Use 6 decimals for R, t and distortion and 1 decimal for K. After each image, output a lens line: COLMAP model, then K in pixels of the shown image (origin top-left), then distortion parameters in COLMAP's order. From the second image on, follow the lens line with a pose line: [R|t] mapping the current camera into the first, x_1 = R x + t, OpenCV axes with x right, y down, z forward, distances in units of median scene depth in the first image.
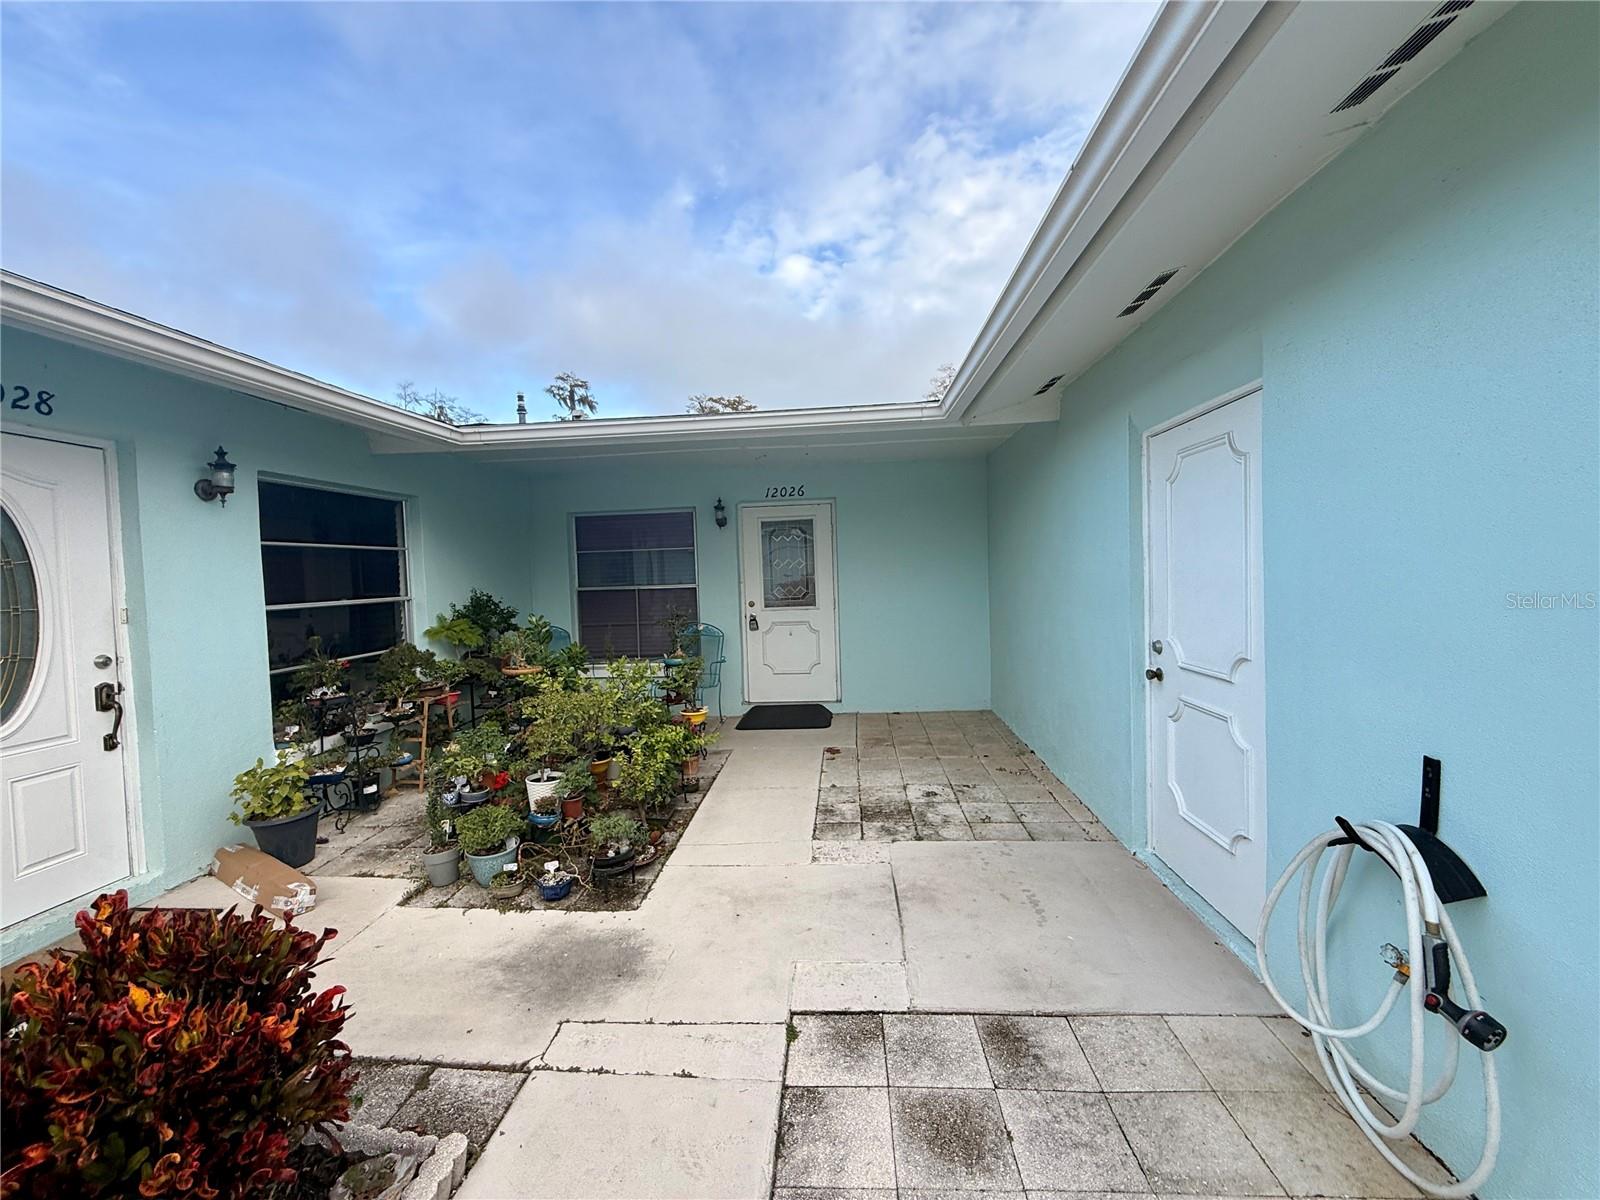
lens RADIAL K [[647.8, 0, 804.6], [0, 647.8, 592.8], [0, 0, 1]] dist [0.000158, 0.000398]
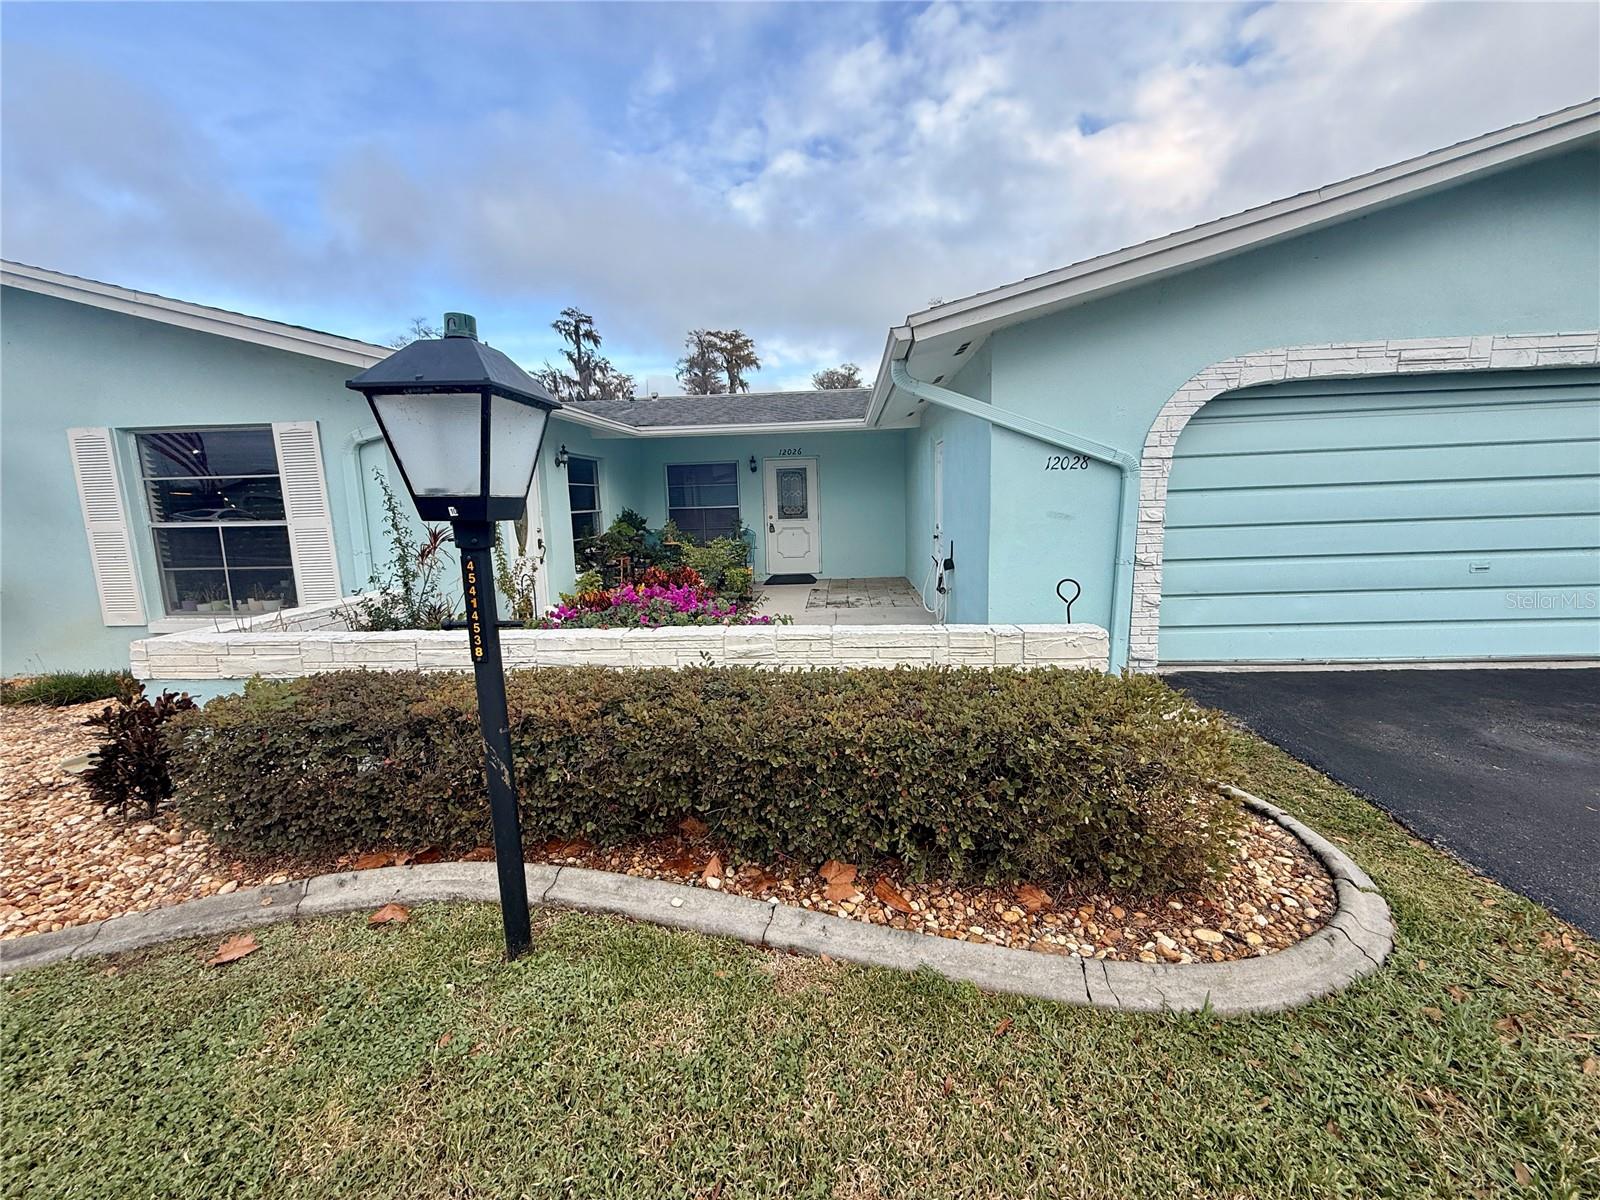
lens RADIAL K [[647.8, 0, 804.6], [0, 647.8, 592.8], [0, 0, 1]] dist [0.000158, 0.000398]
pose [[0.999949, 0.002275, 0.009832, -0.007722], [-0.003311, 0.994289, 0.106673, 0.034074], [-0.009533, -0.106700, 0.994246, -0.766327]]
